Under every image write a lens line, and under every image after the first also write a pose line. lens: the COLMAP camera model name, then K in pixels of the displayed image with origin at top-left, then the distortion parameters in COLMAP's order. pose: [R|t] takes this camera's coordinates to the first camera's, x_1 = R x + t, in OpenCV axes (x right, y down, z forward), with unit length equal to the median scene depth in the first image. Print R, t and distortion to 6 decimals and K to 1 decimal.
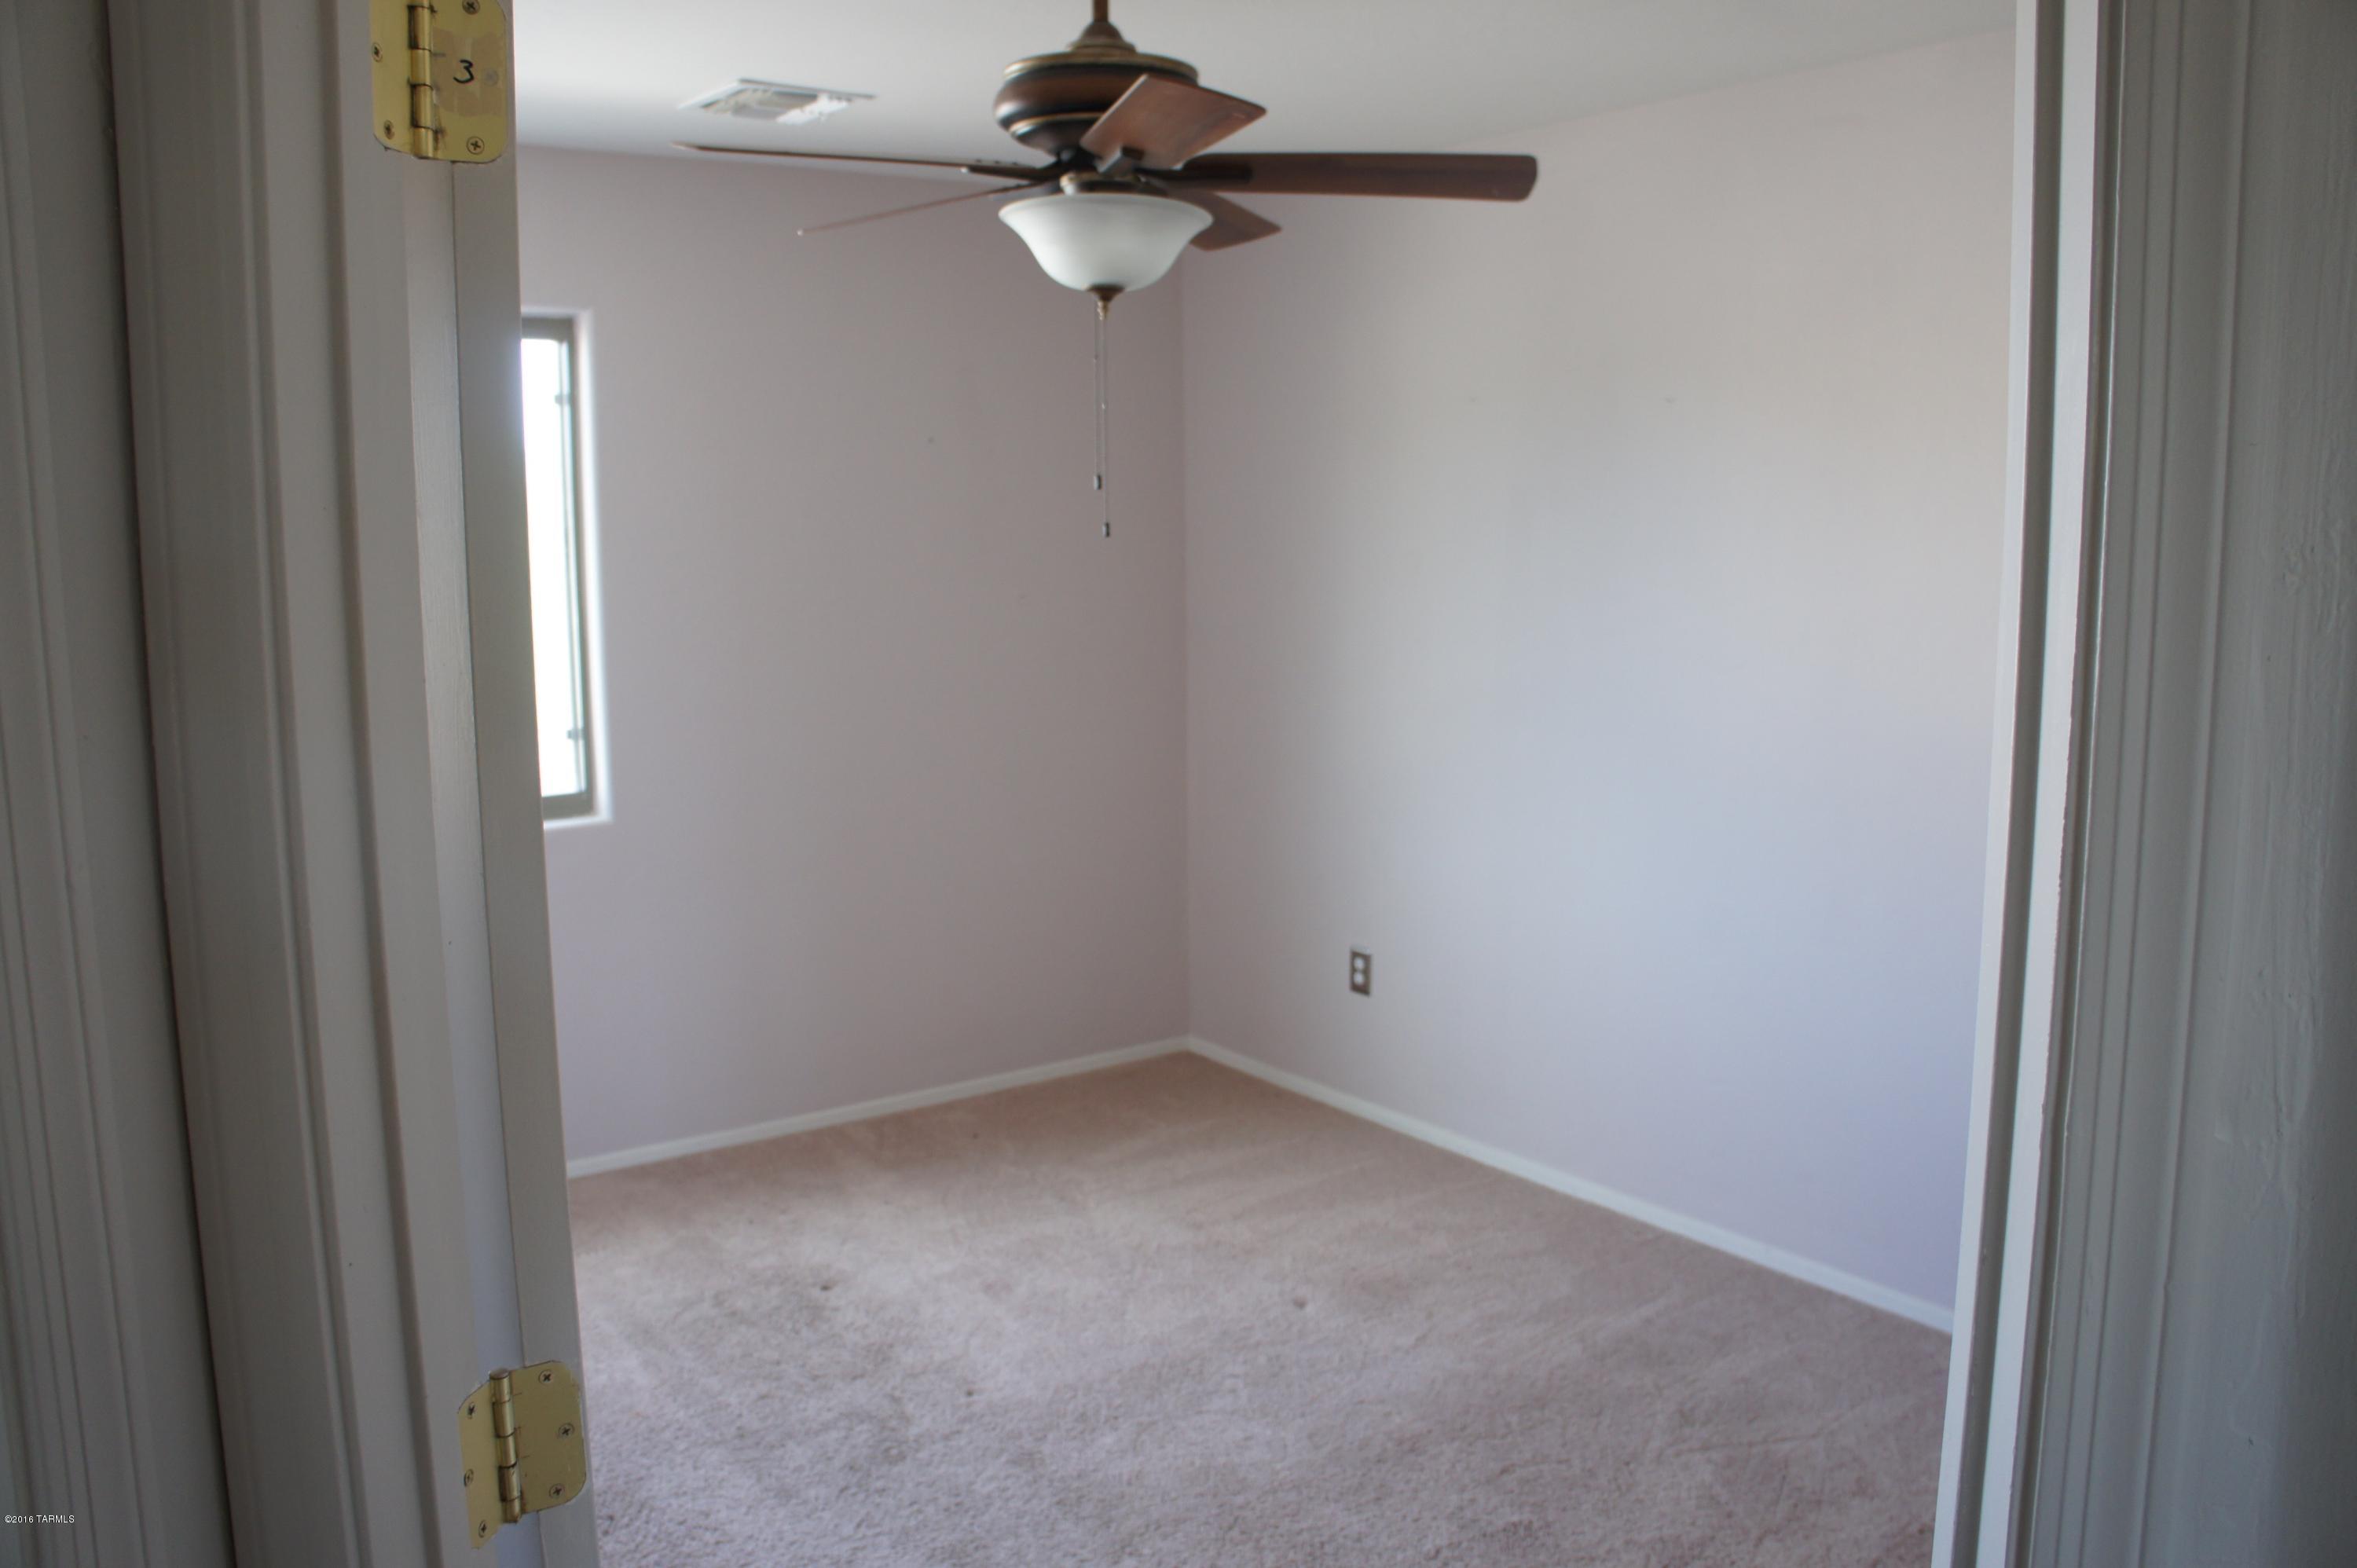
lens RADIAL K [[1861.3, 0, 1187.6], [0, 1861.3, 784.3], [0, 0, 1]] dist [-0.154601, 0.064266]
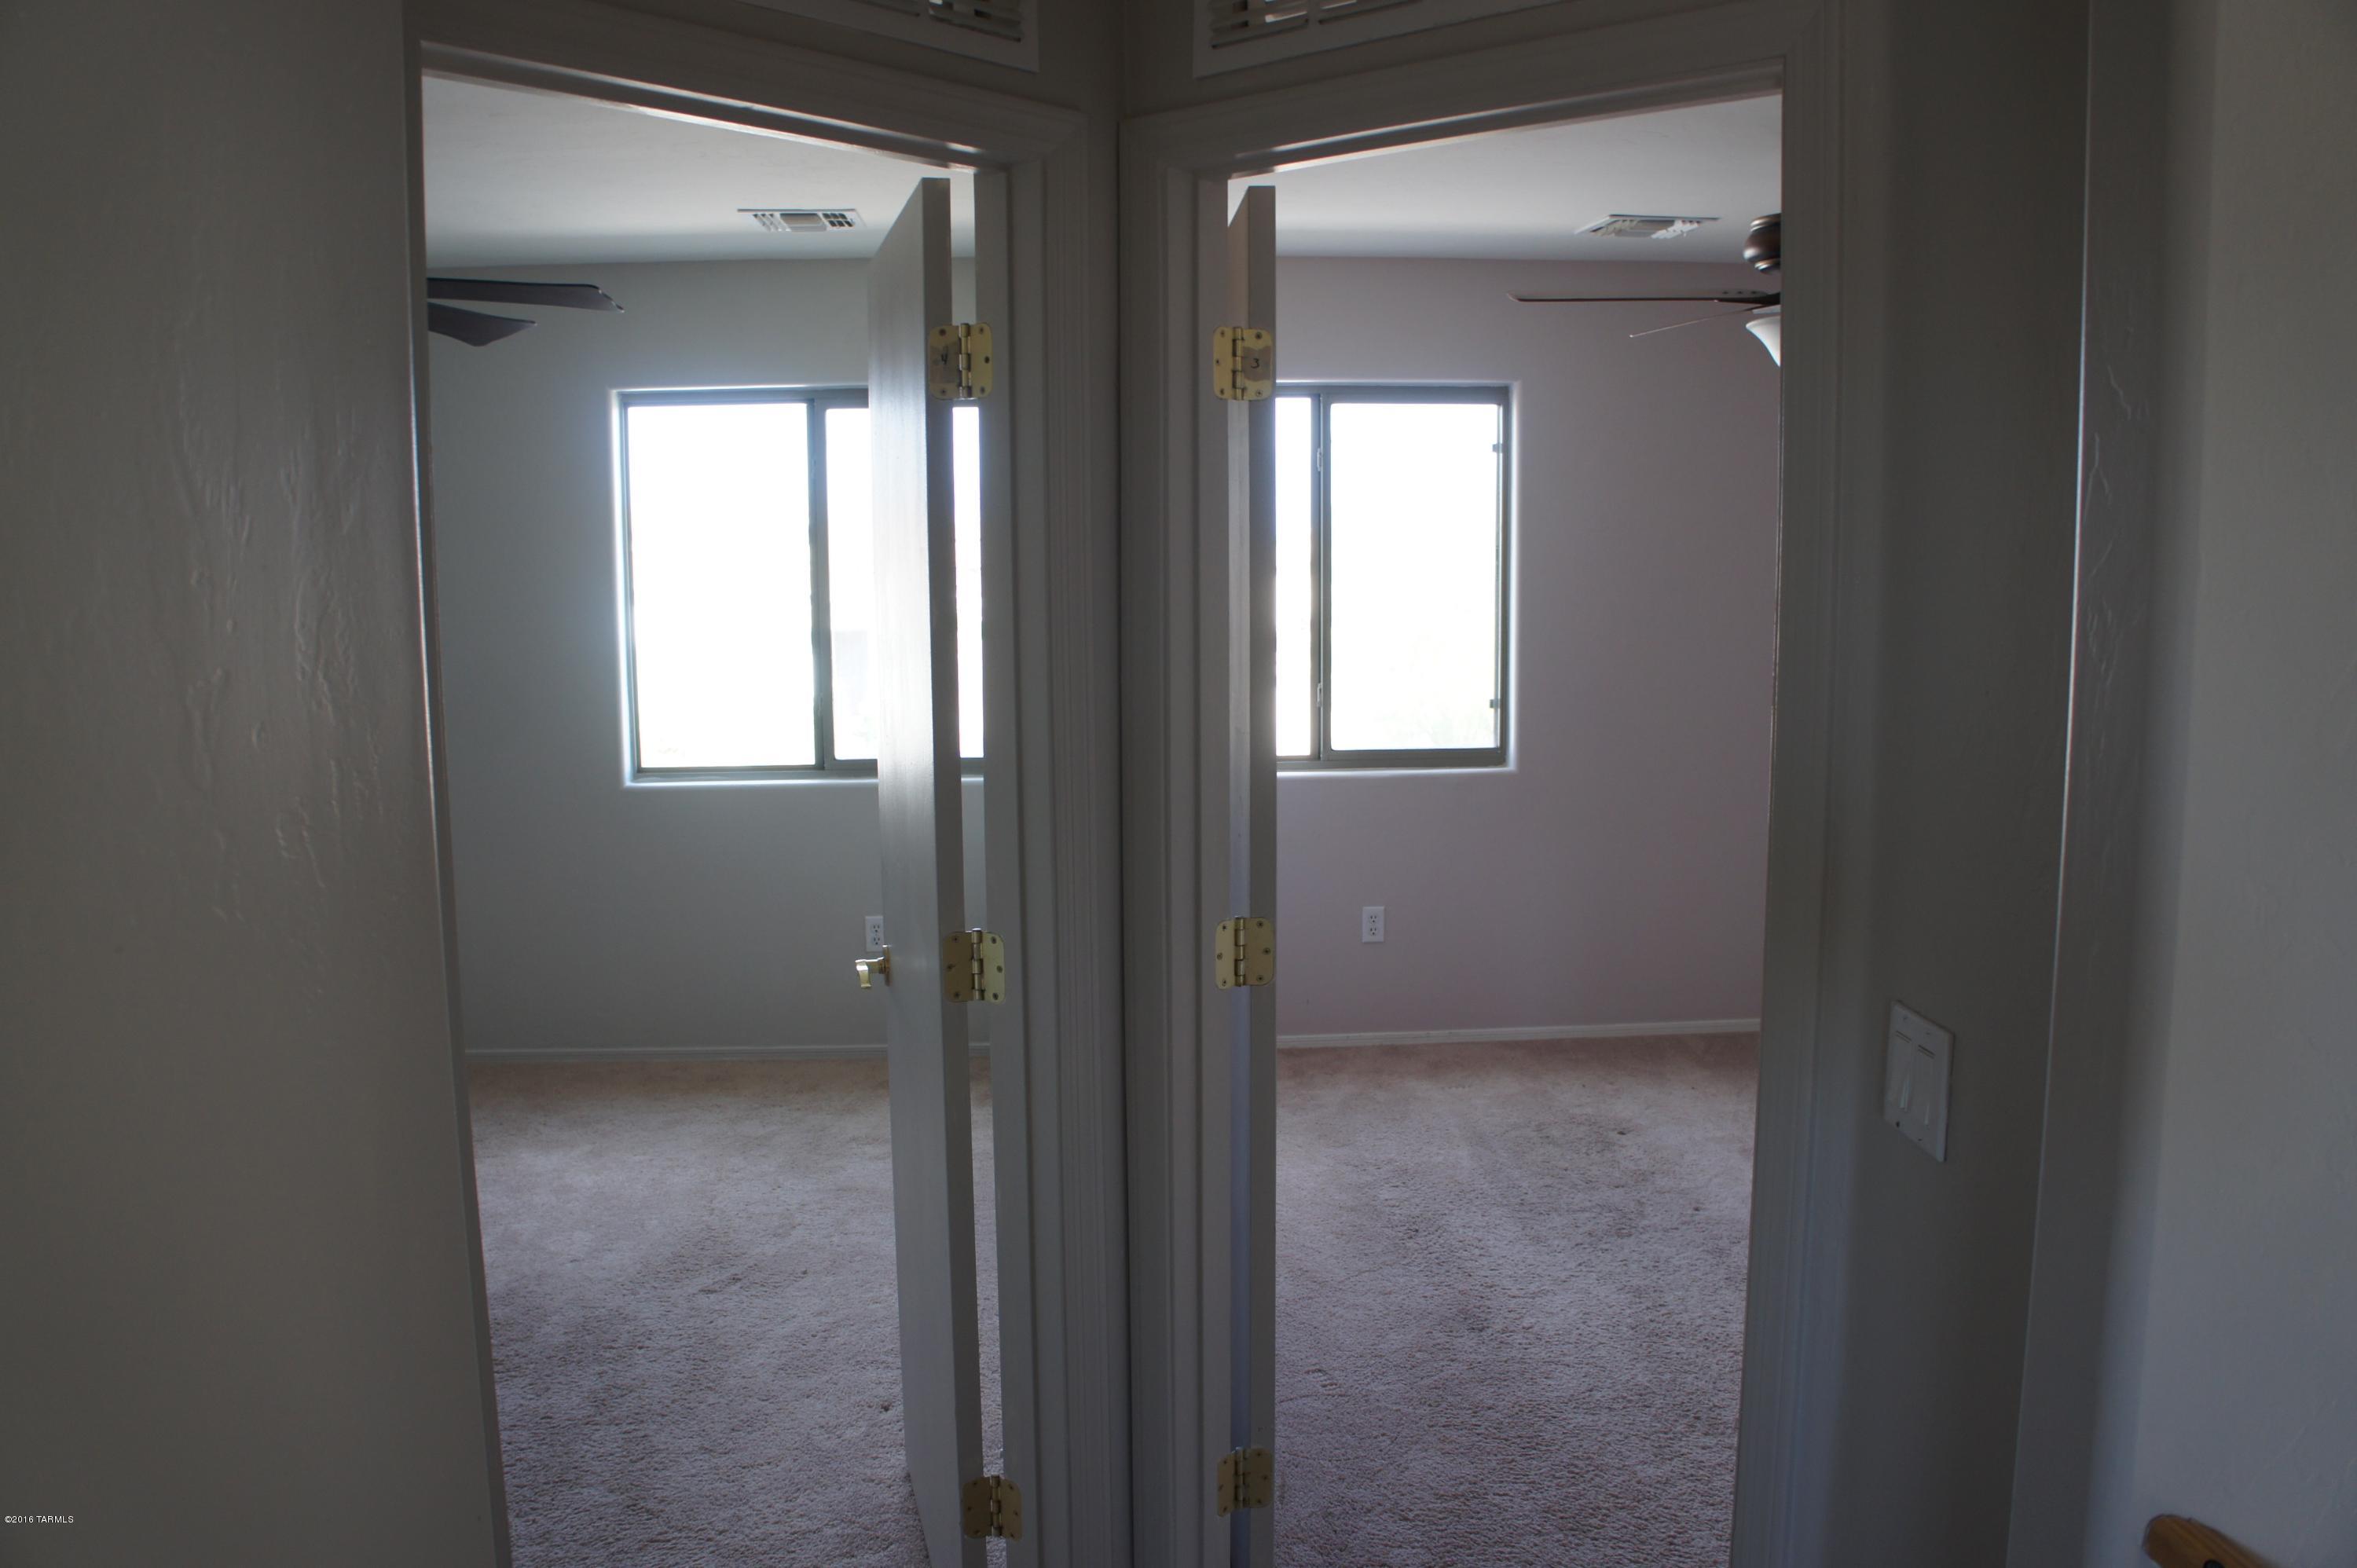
lens RADIAL K [[1861.3, 0, 1168.2], [0, 1861.3, 790.9], [0, 0, 1]] dist [-0.154601, 0.064266]
pose [[0.841326, 0.074718, -0.535339, 0.228944], [-0.077315, 0.996851, 0.017625, 0.037719], [0.534970, 0.026562, 0.844454, -0.303639]]
